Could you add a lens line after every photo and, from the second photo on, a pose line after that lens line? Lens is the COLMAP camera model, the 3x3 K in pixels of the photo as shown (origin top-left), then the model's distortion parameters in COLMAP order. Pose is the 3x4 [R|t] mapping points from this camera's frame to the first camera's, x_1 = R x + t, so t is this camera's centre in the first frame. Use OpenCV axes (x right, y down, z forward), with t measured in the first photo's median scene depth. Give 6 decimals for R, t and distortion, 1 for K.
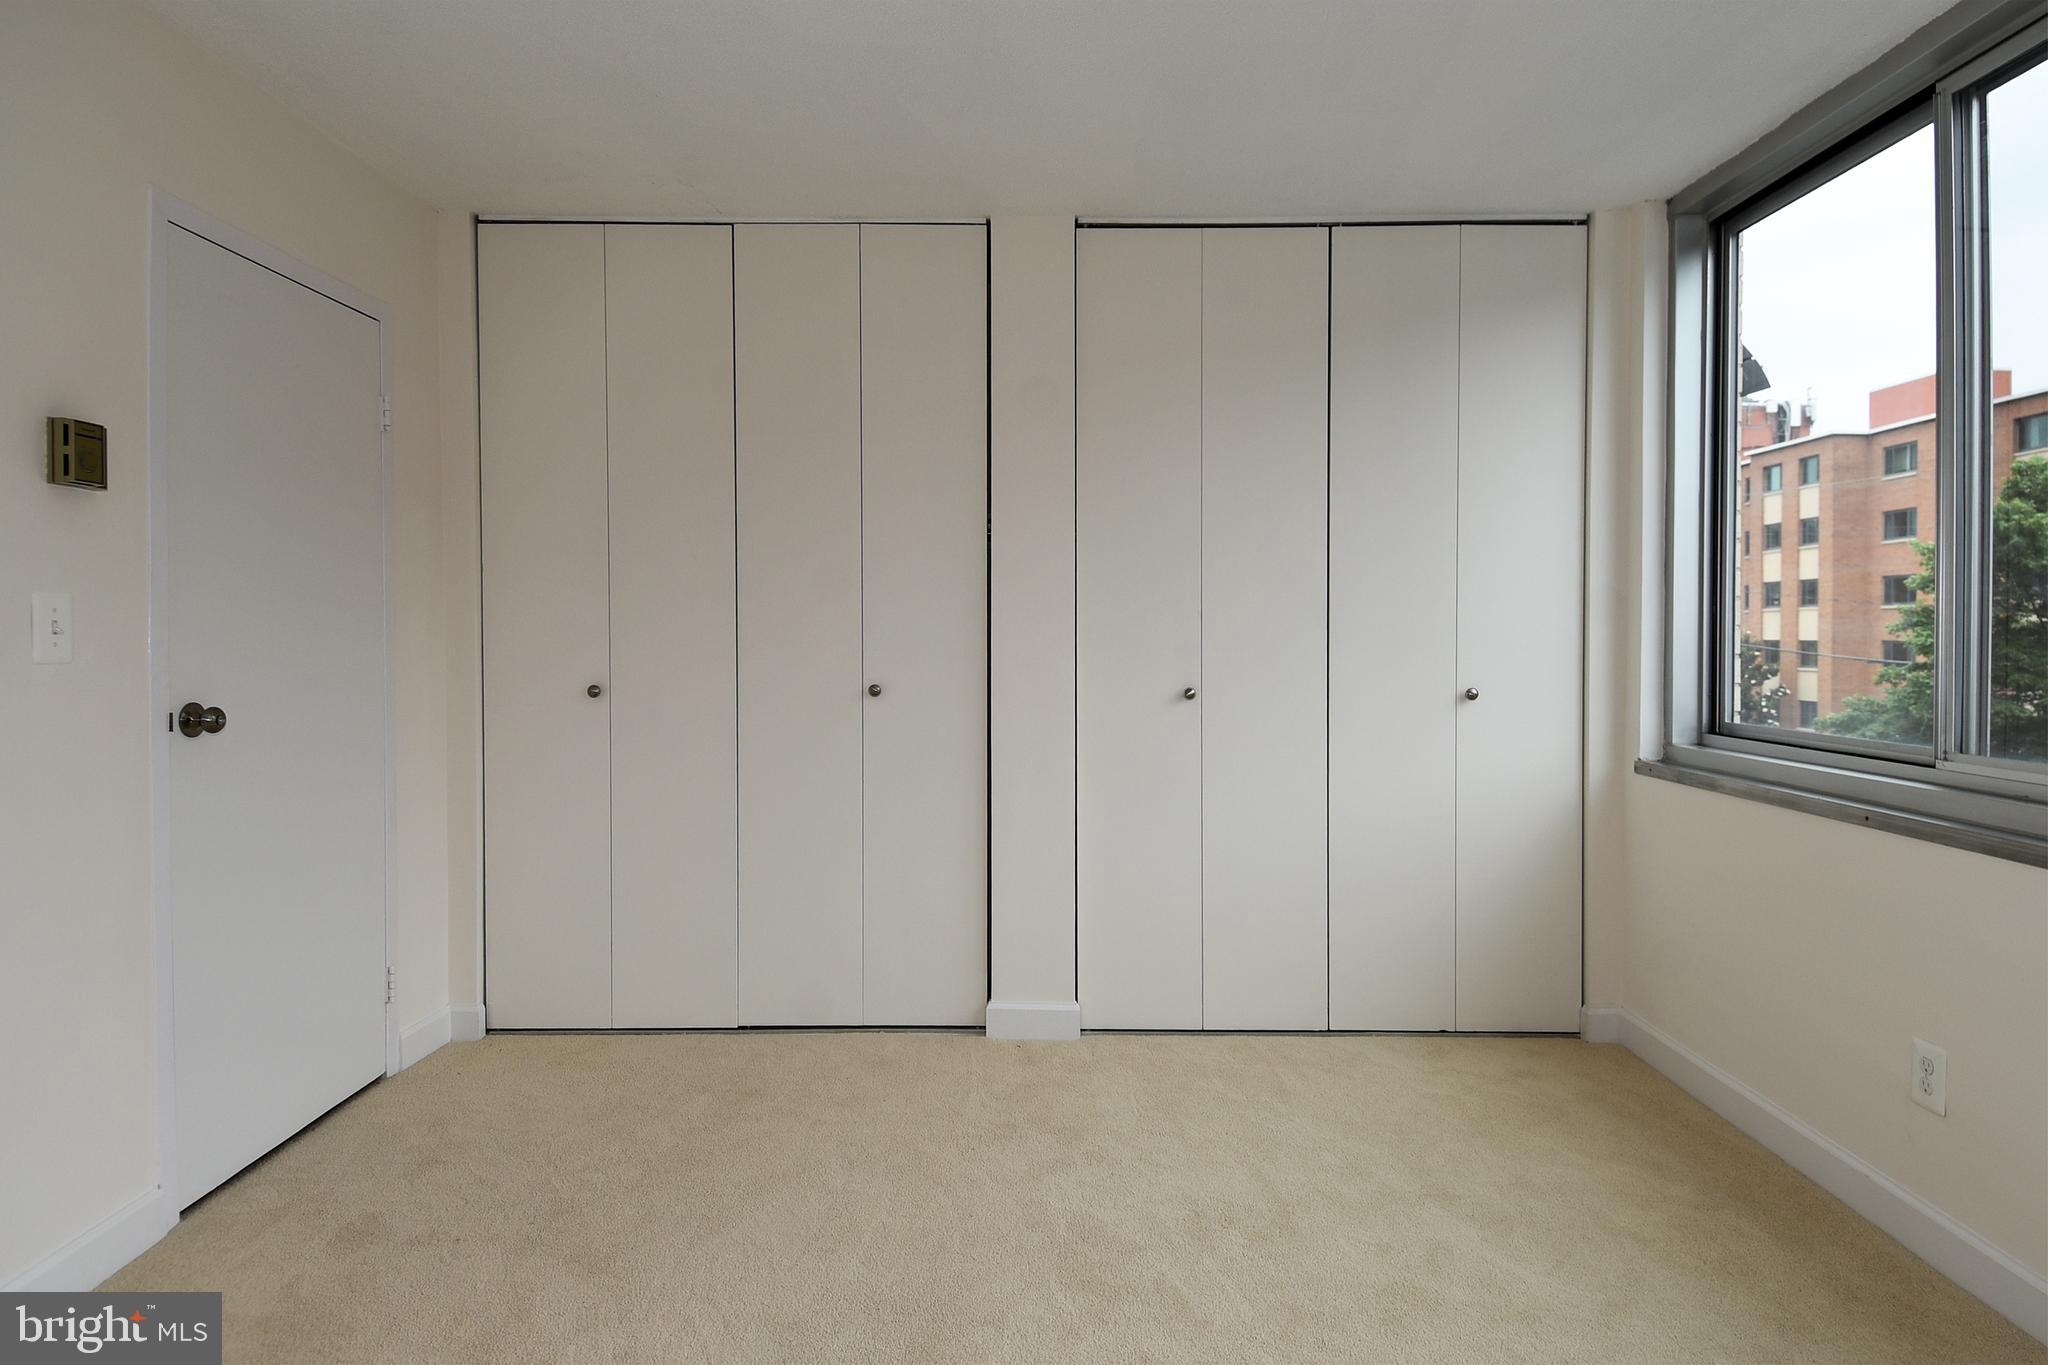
lens RADIAL K [[1136.4, 0, 1087.0], [0, 1136.4, 651.1], [0, 0, 1]] dist [0.054176, -0.059539]
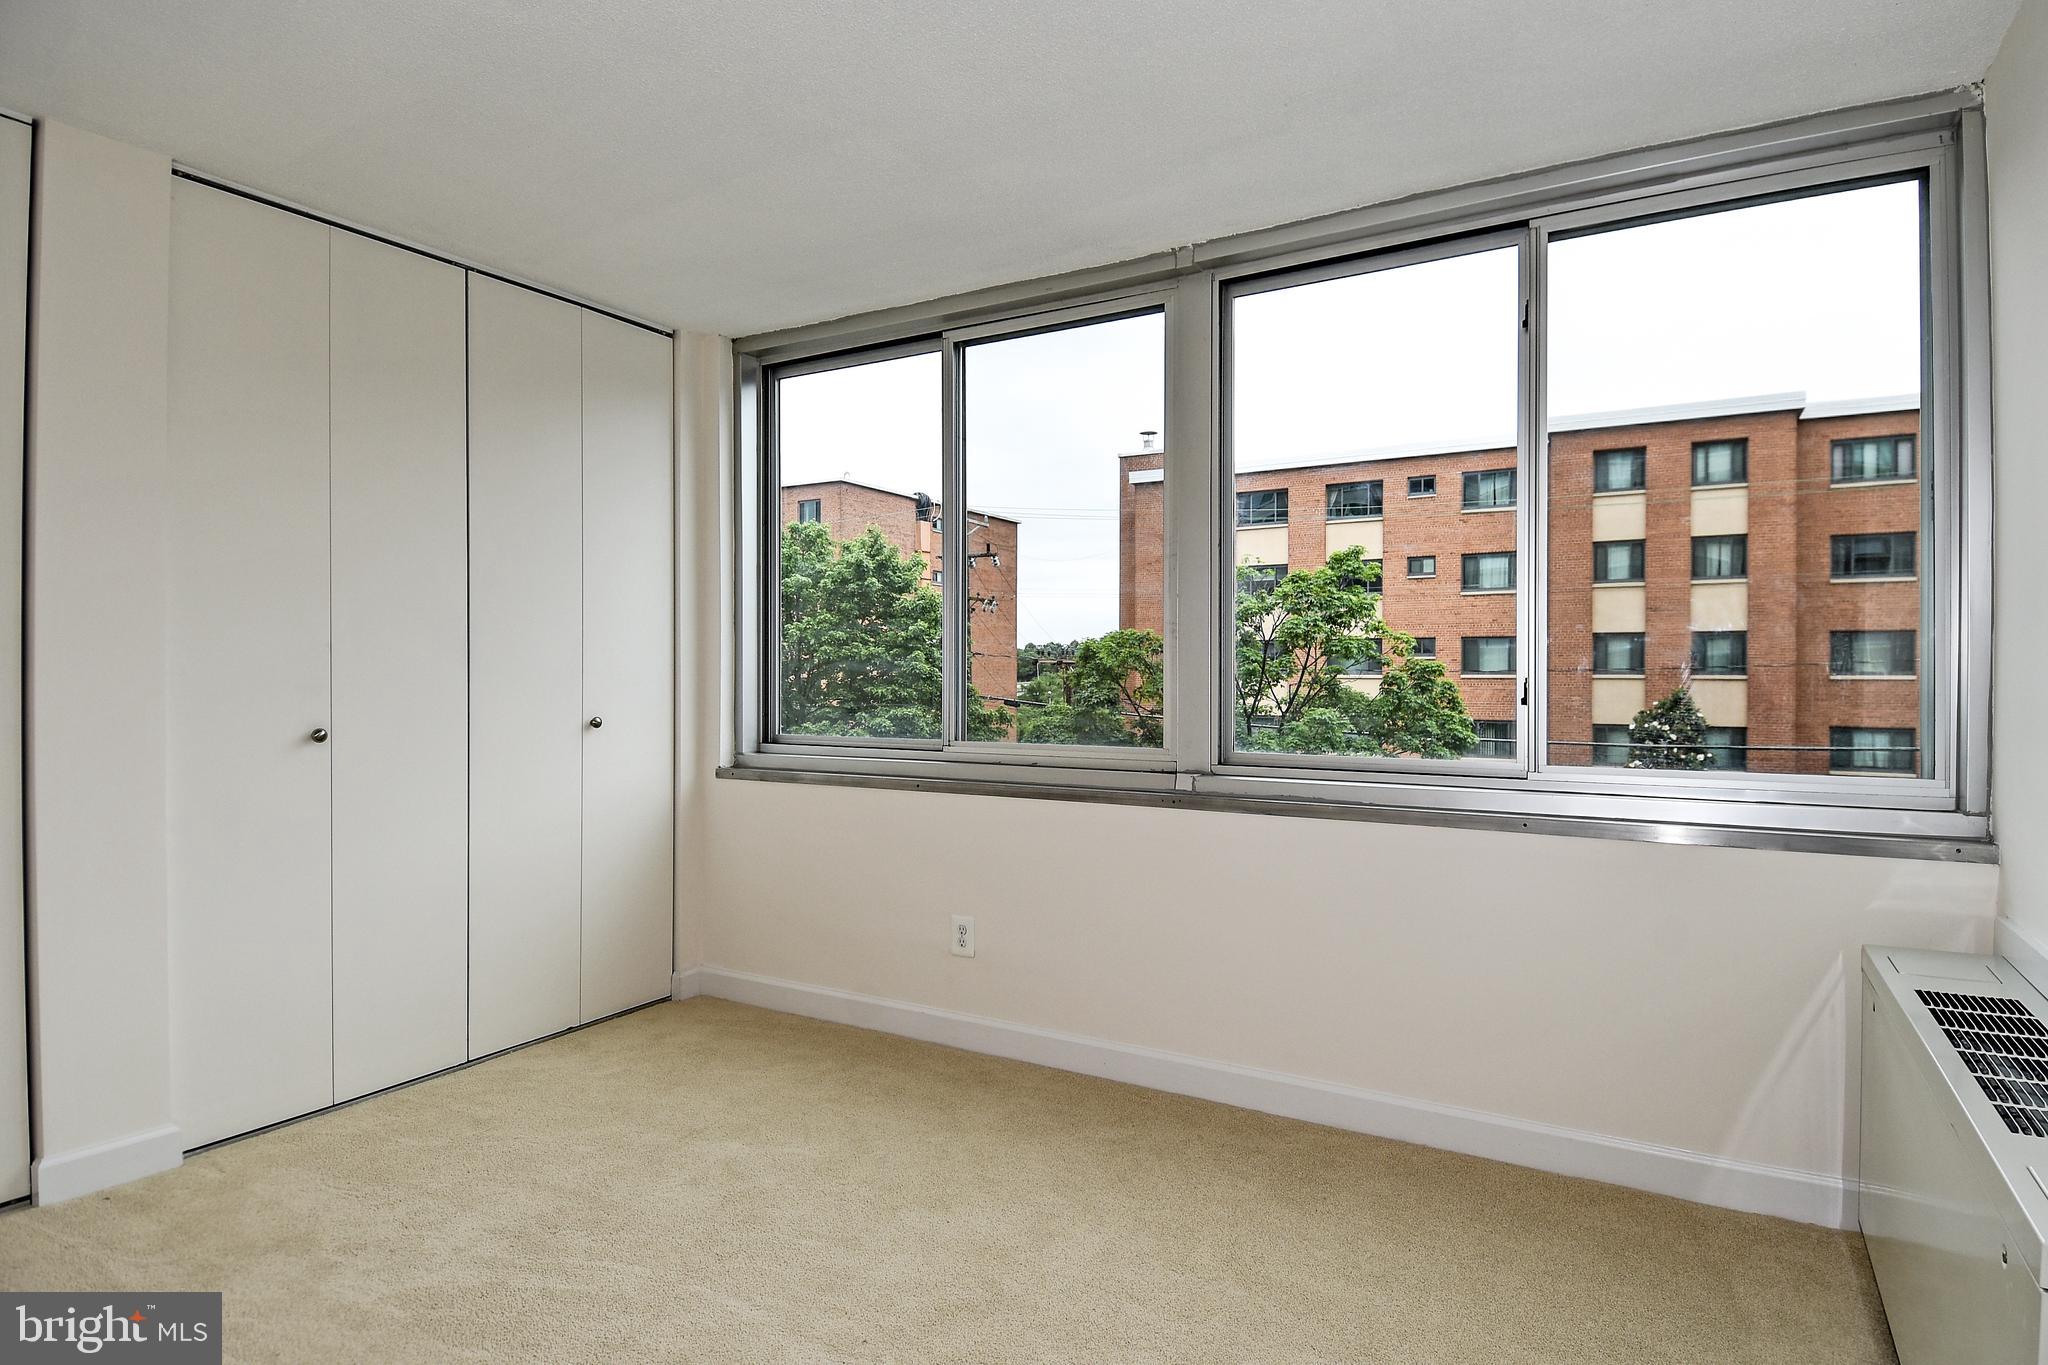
lens RADIAL K [[1079.1, 0, 1049.7], [0, 1079.1, 666.6], [0, 0, 1]] dist [0.046134, -0.047803]
pose [[0.498135, 0.001570, 0.867098, -0.390565], [0.012058, 0.999889, -0.008737, -0.002608], [-0.867016, 0.014808, 0.498061, 0.073980]]
